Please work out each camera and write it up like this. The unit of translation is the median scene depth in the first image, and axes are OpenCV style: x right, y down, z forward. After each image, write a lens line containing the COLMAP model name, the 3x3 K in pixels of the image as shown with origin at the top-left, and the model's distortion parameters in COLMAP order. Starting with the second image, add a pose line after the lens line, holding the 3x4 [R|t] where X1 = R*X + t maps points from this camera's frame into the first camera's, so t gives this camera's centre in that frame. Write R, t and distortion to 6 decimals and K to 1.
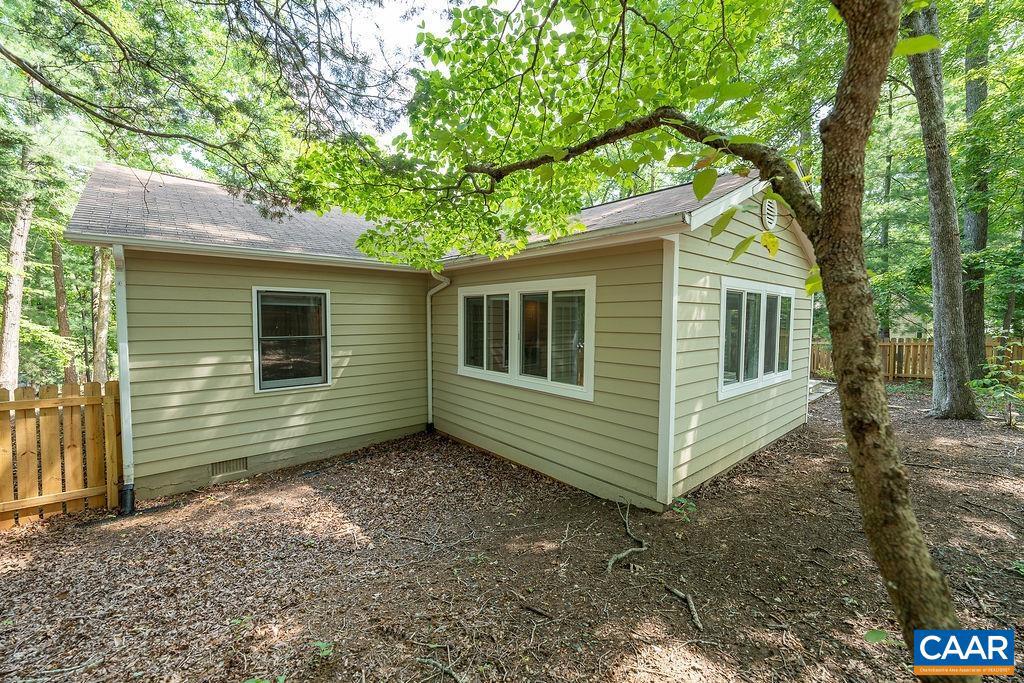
lens RADIAL K [[401.1, 0, 510.5], [0, 401.1, 337.6], [0, 0, 1]] dist [-0.000986, 0.000085]
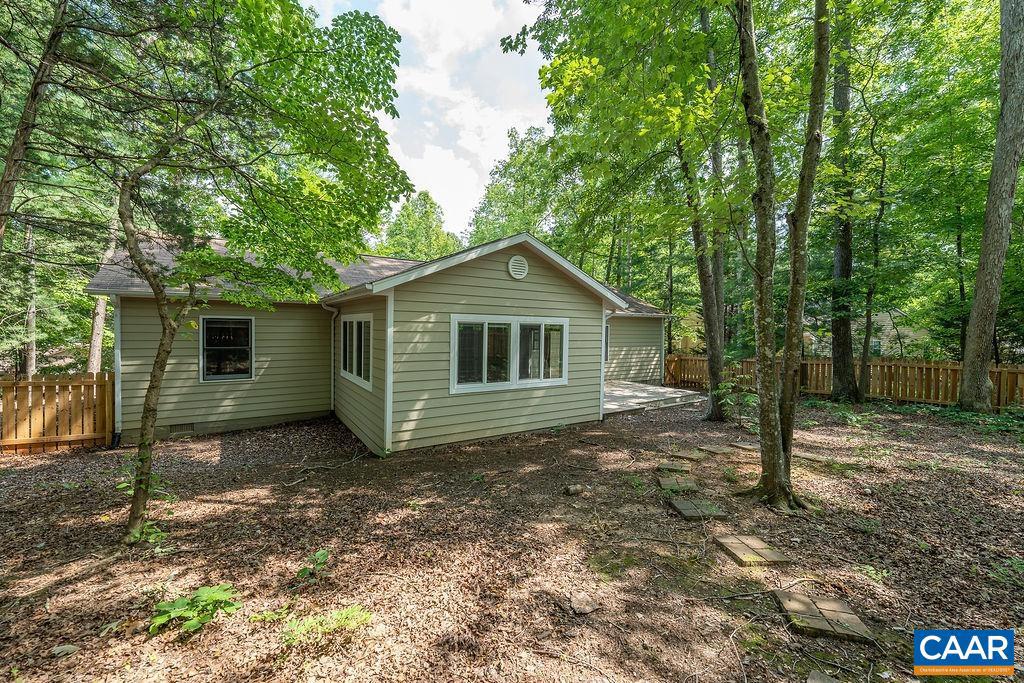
lens RADIAL K [[401.1, 0, 510.5], [0, 401.1, 337.6], [0, 0, 1]] dist [-0.000986, 0.000085]
pose [[0.991742, 0.013332, -0.127553, 0.776212], [-0.016736, 0.999531, -0.025649, -0.019856], [0.127151, 0.027572, 0.991500, -0.415263]]
